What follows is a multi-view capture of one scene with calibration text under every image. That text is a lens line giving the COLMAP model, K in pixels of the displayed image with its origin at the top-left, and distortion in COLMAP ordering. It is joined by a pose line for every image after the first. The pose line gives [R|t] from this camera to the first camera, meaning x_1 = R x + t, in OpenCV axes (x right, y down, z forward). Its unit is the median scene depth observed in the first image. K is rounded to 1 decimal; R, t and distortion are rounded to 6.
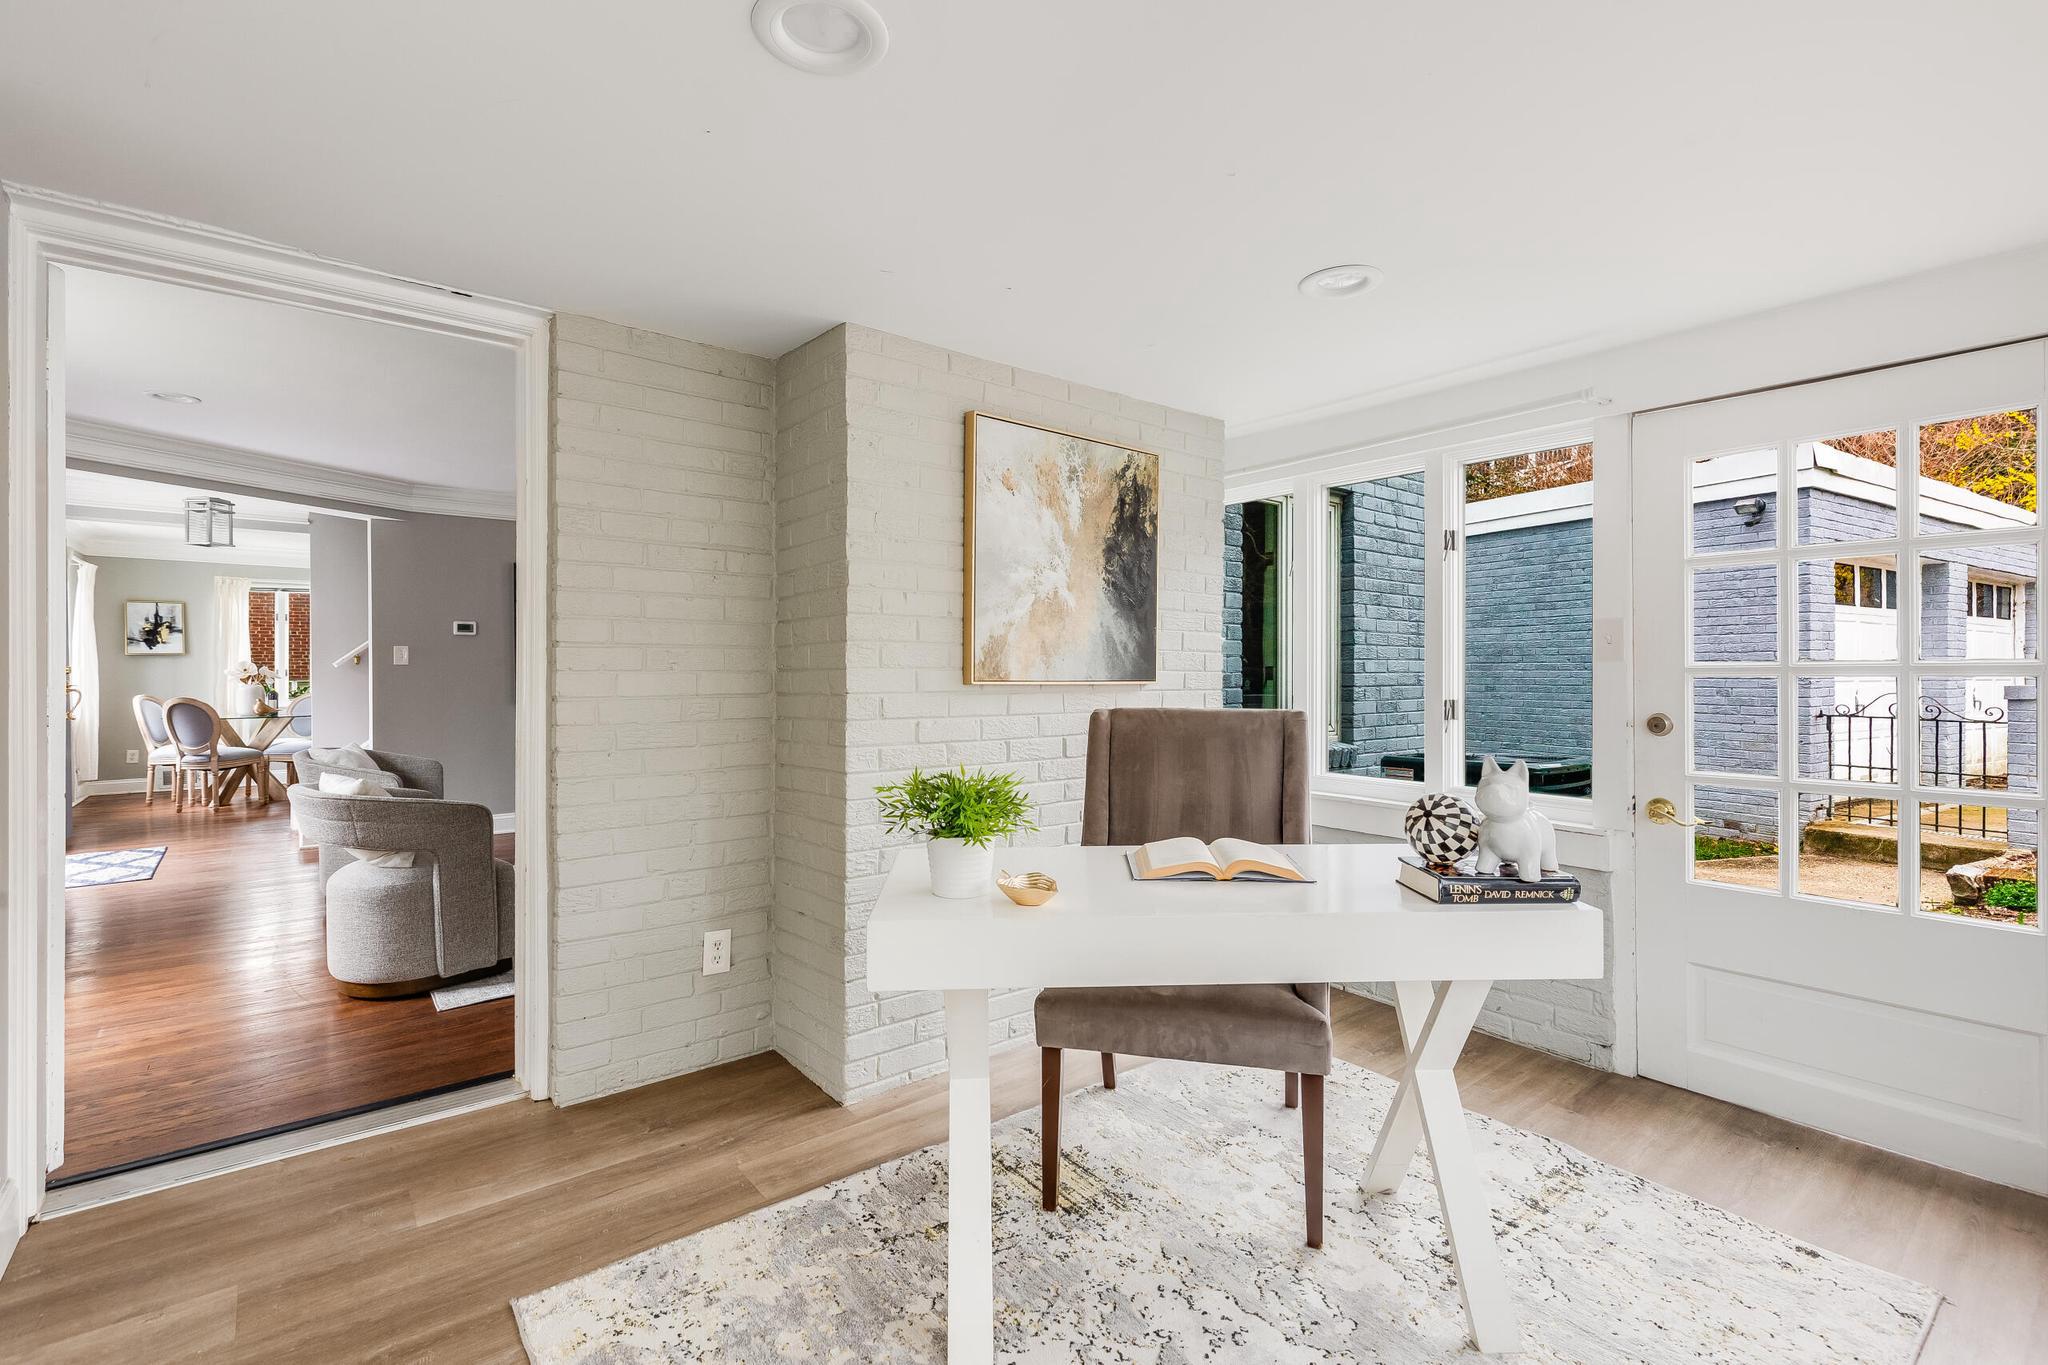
lens RADIAL K [[915.5, 0, 1022.4], [0, 915.5, 669.4], [0, 0, 1]] dist [0.007786, 0.000250]
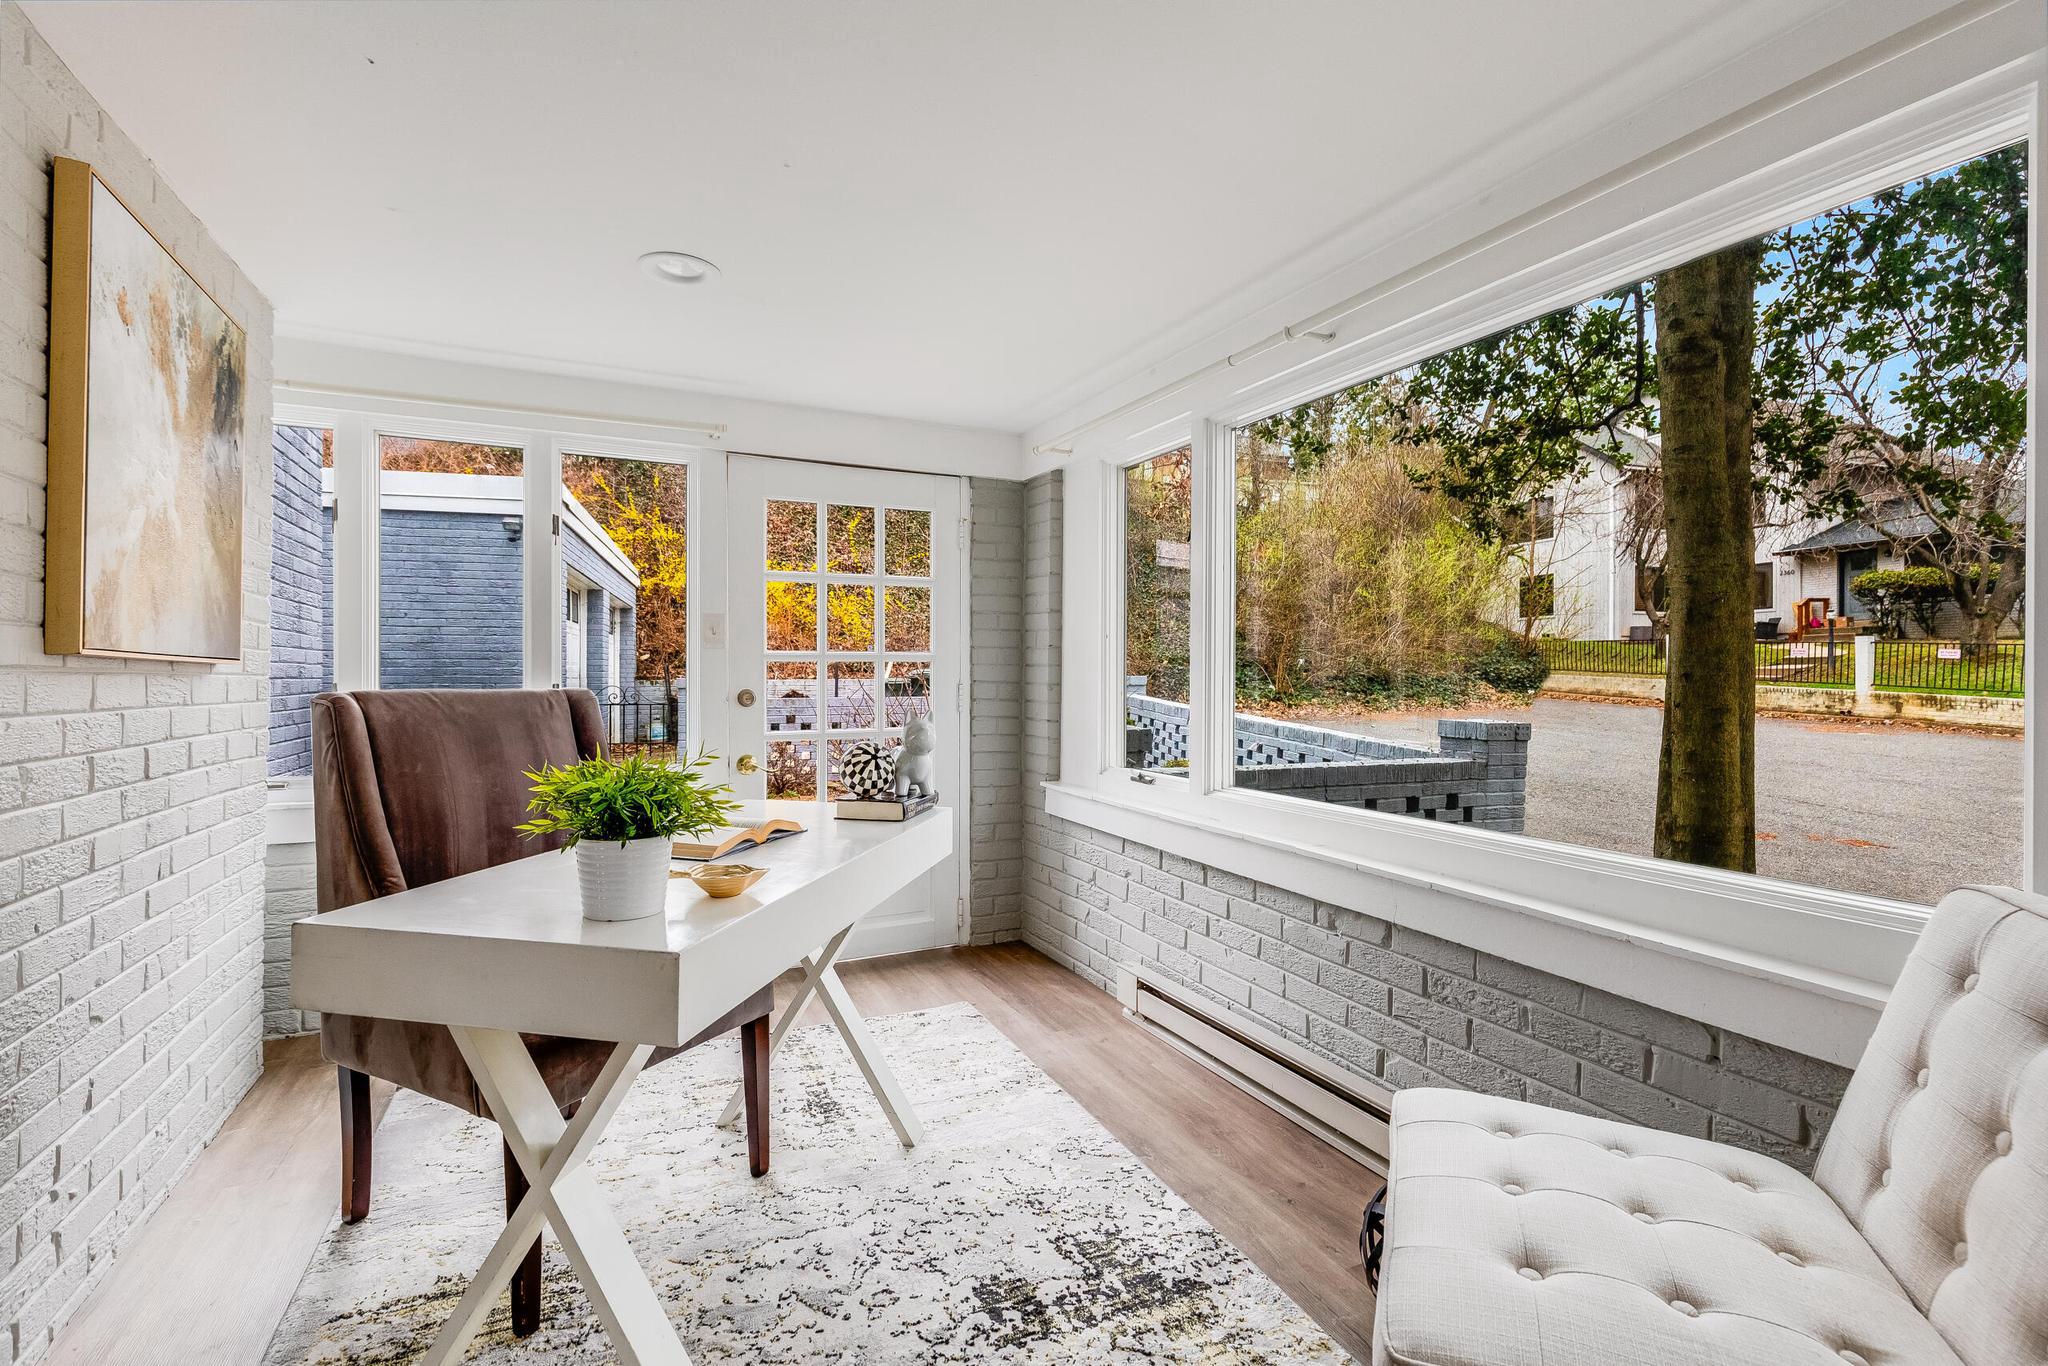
lens RADIAL K [[923.8, 0, 1018.4], [0, 923.8, 675.4], [0, 0, 1]] dist [0.001017, 0.000156]
pose [[0.234132, 0.002465, 0.972202, -0.450849], [-0.002669, 0.999995, -0.001893, 0.027865], [-0.972201, -0.002152, 0.234137, 0.303820]]
